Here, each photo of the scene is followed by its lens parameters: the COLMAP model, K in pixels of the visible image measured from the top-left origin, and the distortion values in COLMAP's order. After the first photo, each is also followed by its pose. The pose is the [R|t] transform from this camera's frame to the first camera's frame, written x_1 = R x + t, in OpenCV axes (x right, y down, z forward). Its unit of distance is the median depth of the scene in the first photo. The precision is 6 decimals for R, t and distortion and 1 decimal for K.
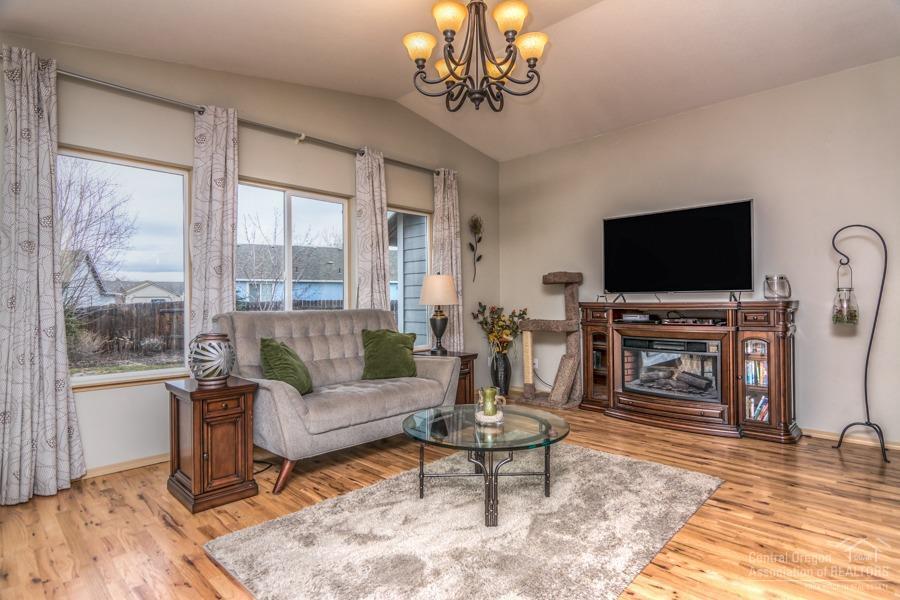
lens RADIAL K [[475.9, 0, 455.0], [0, 475.9, 302.3], [0, 0, 1]] dist [-0.001532, 0.002091]
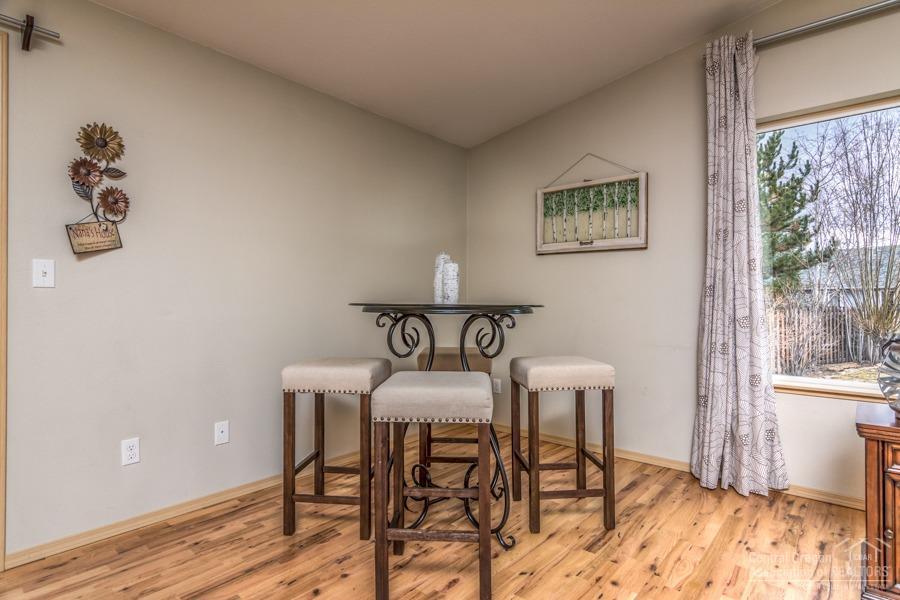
lens RADIAL K [[475.9, 0, 451.7], [0, 475.9, 301.0], [0, 0, 1]] dist [-0.001532, 0.002091]
pose [[0.063128, 0.006383, -0.997985, 0.046085], [-0.003850, 0.999974, 0.006152, 0.013465], [0.997998, 0.003454, 0.063150, 0.295146]]
